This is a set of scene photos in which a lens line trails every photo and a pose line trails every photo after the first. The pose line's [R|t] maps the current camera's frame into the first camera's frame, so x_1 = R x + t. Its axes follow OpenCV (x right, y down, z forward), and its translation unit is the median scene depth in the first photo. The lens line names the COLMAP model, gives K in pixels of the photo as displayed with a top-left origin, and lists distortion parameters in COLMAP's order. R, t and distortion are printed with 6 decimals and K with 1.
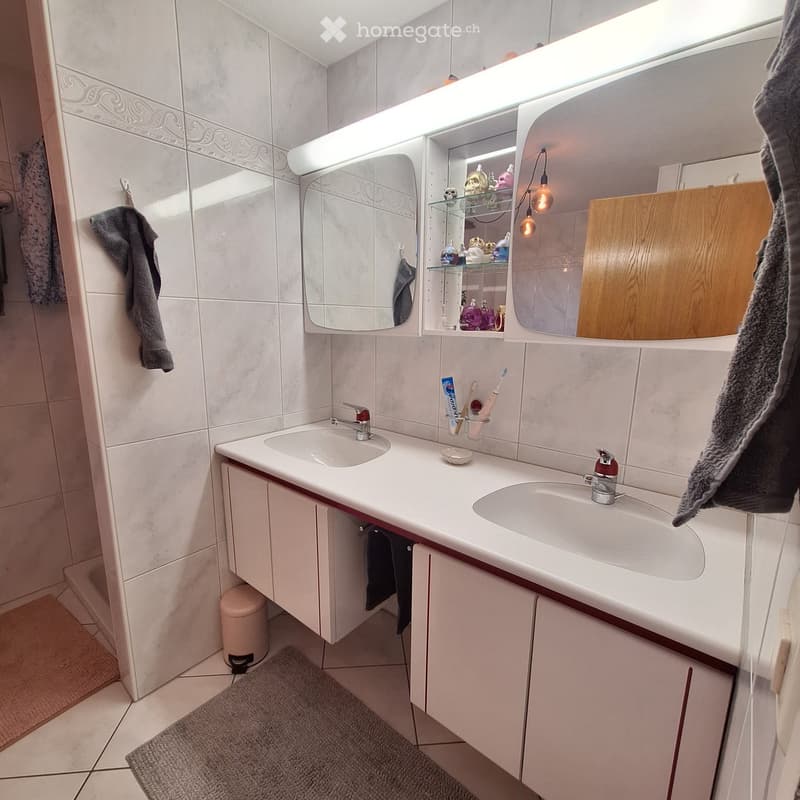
lens RADIAL K [[417.7, 0, 400.4], [0, 417.7, 401.2], [0, 0, 1]] dist [-0.003831, 0.003362]
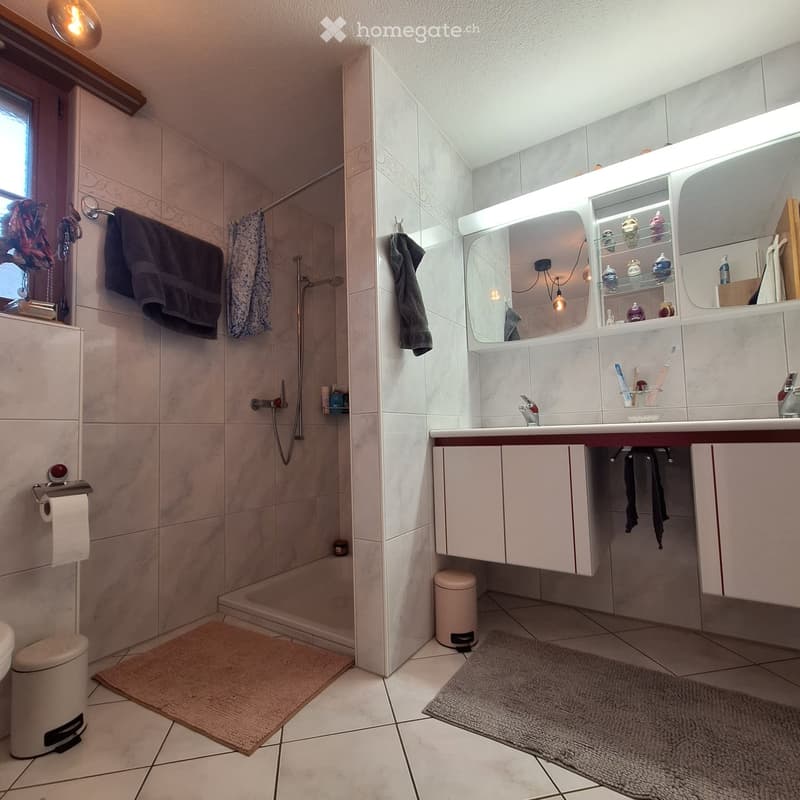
lens RADIAL K [[417.7, 0, 380.9], [0, 417.7, 411.3], [0, 0, 1]] dist [-0.003831, 0.003362]
pose [[0.993554, -0.031567, 0.108880, -0.721527], [0.059032, 0.964022, -0.259184, 0.357356], [-0.096781, 0.263941, 0.959671, -0.115491]]
